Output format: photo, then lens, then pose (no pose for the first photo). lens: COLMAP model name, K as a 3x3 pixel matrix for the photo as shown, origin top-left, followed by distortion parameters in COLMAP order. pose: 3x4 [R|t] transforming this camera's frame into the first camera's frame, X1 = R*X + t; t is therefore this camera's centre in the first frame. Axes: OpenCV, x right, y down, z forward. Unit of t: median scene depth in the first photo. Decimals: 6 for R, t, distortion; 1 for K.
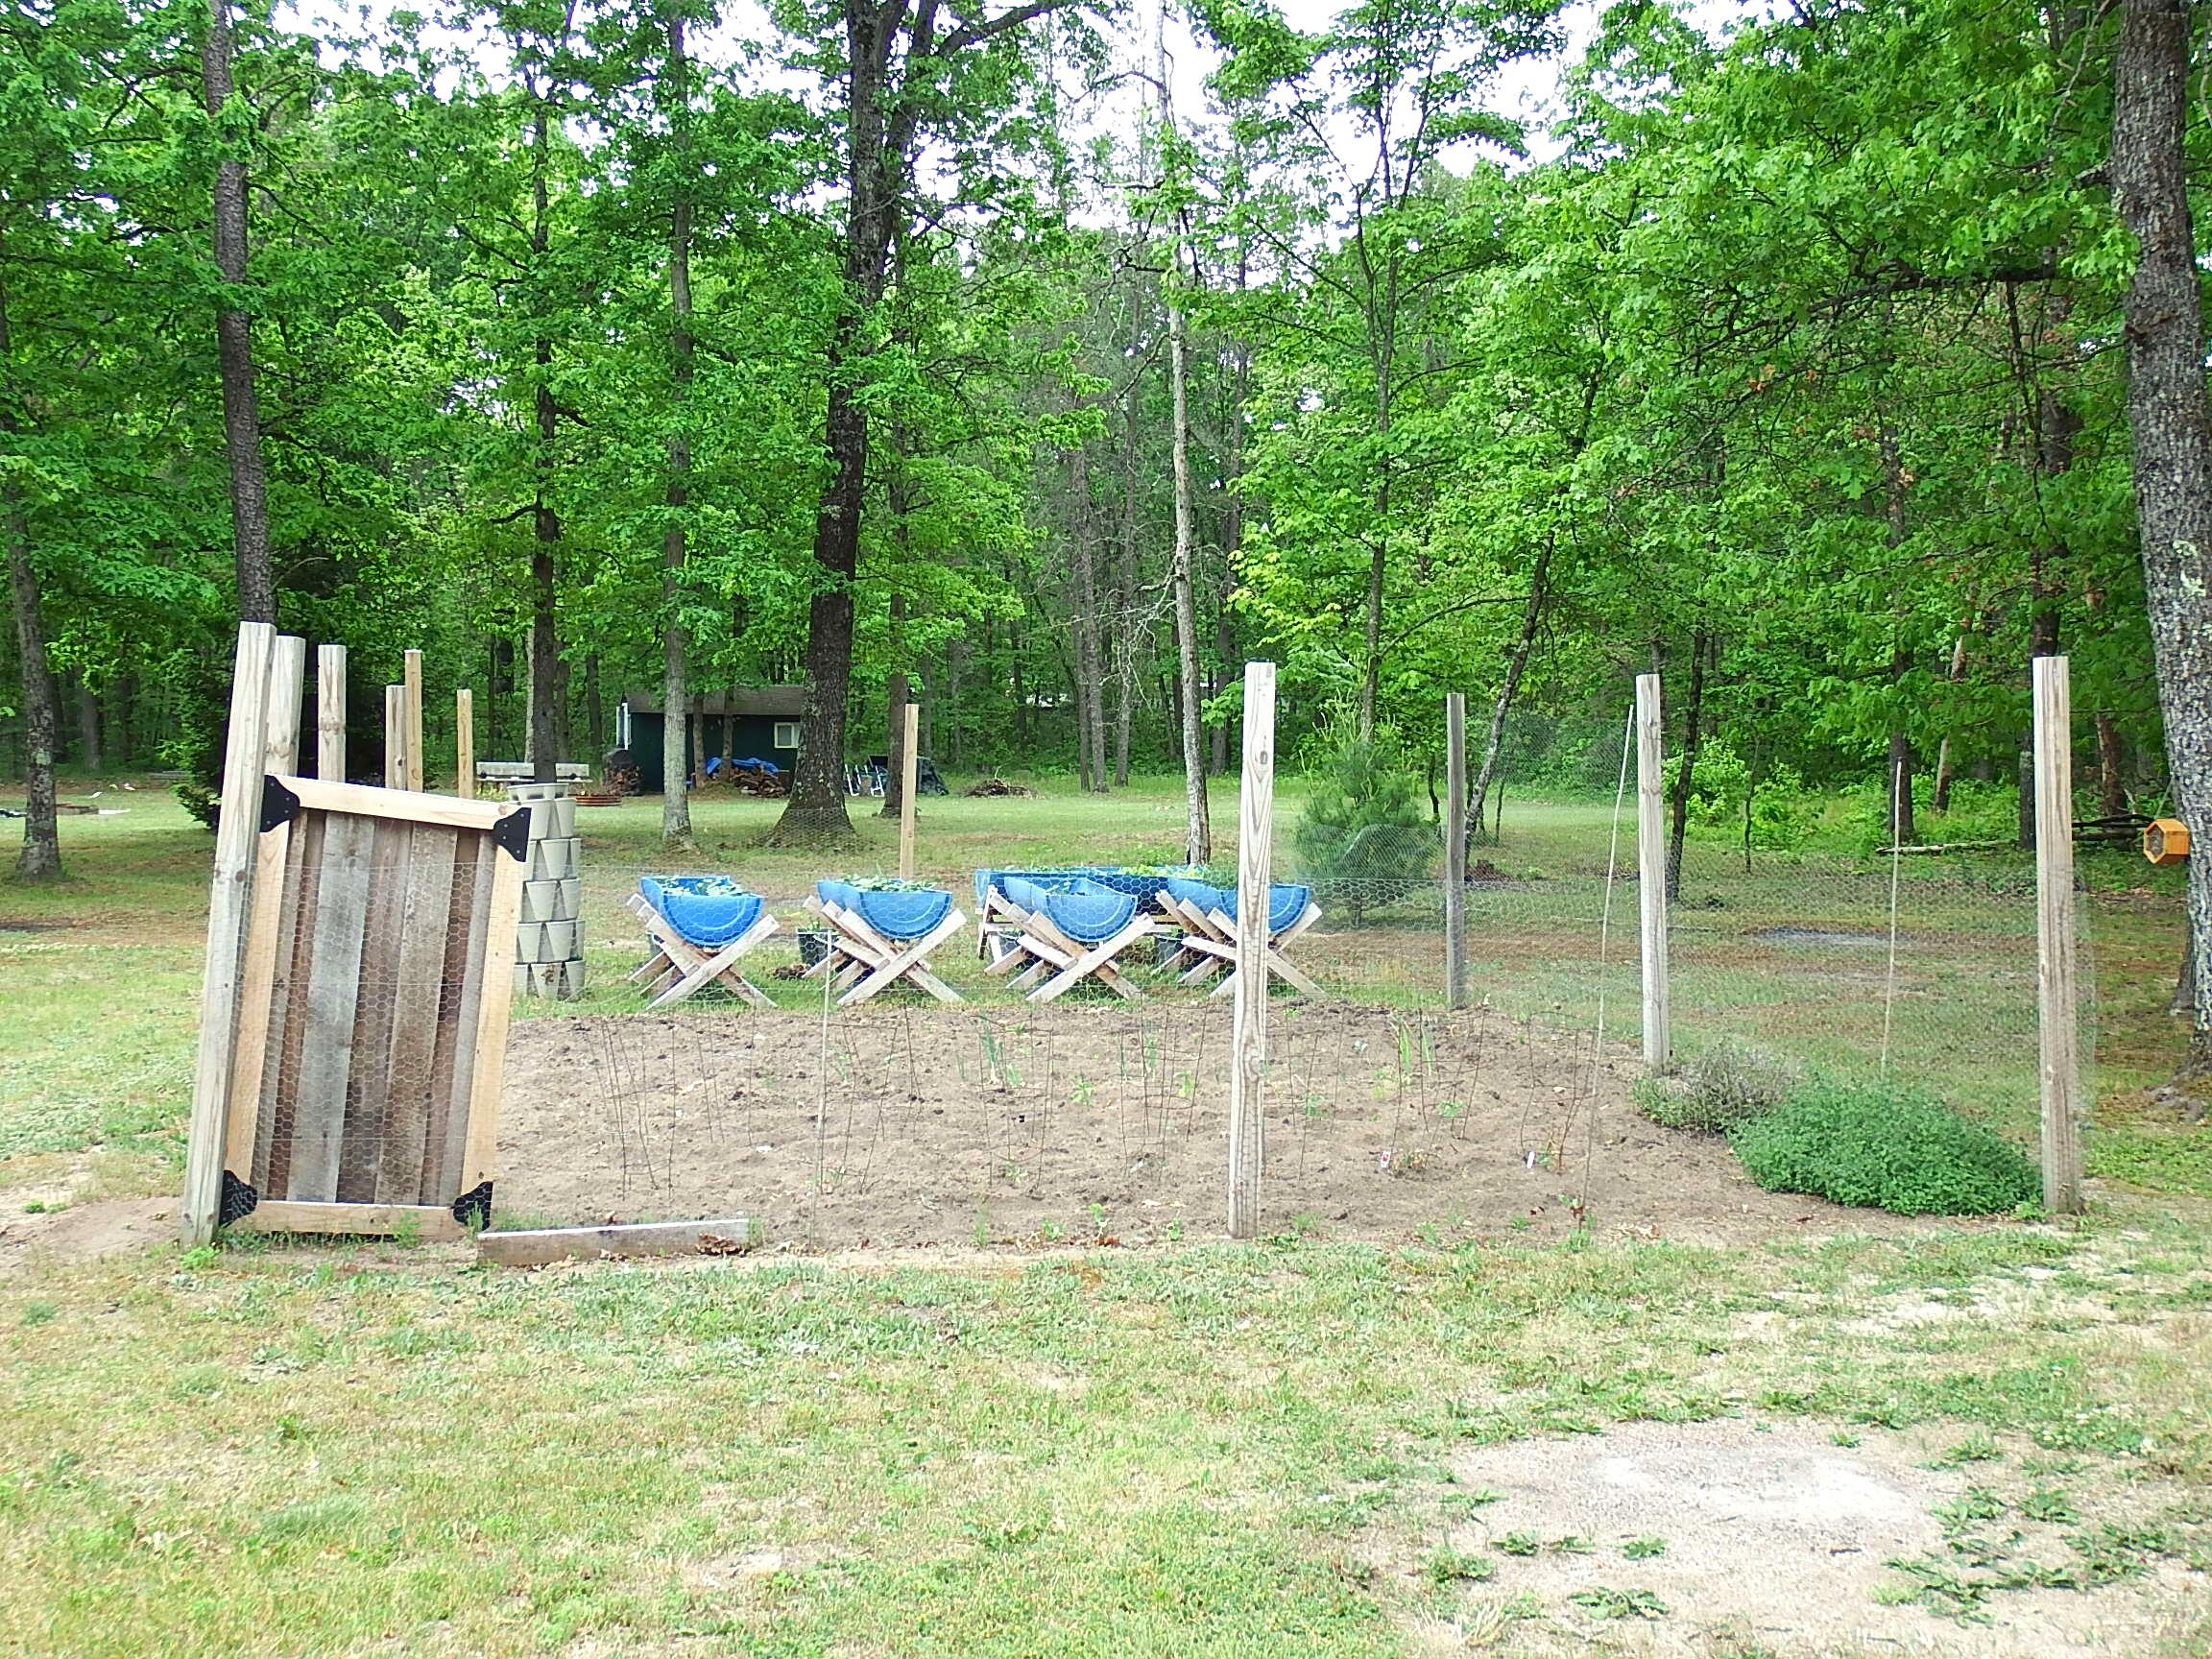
lens RADIAL K [[1593.2, 0, 1106.0], [0, 1593.2, 829.5], [0, 0, 1]] dist [0.028315, -0.002281]
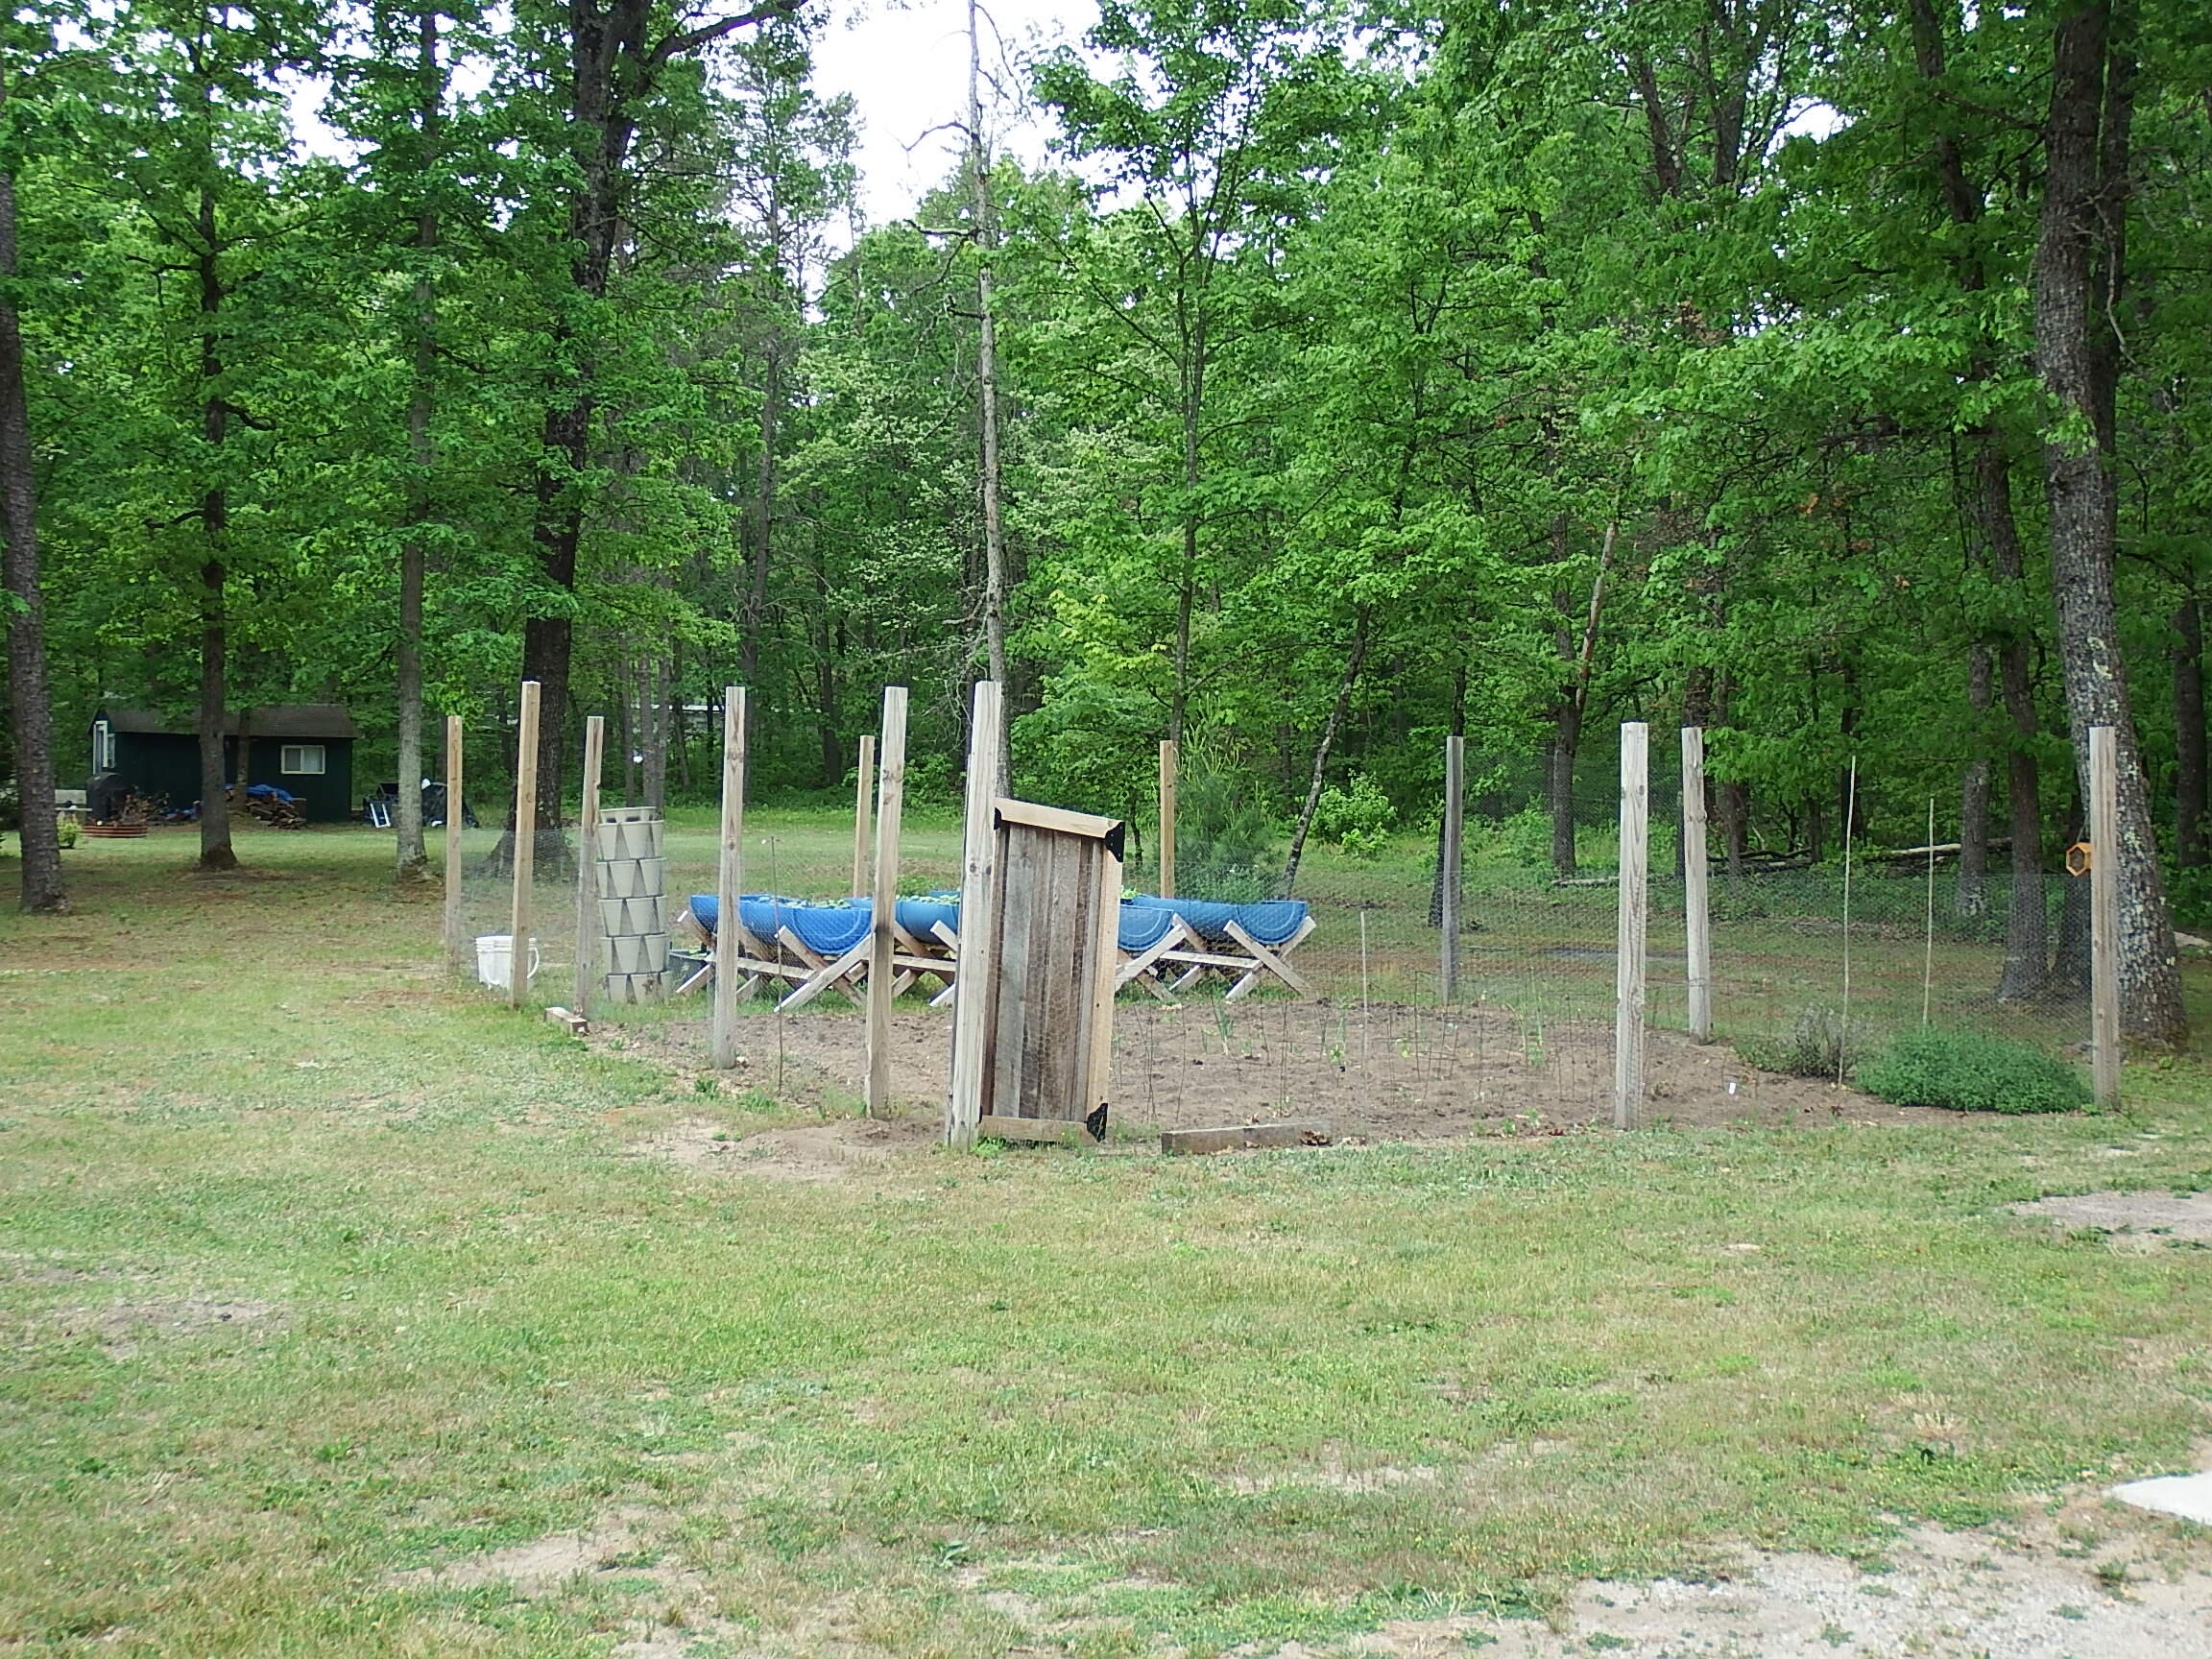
lens RADIAL K [[1591.9, 0, 1106.7], [0, 1591.9, 869.7], [0, 0, 1]] dist [-0.019545, 0.060655]
pose [[0.986126, 0.002295, 0.165981, -0.367780], [-0.003145, 0.999983, 0.004858, 0.012097], [-0.165967, -0.005313, 0.986117, -0.181913]]
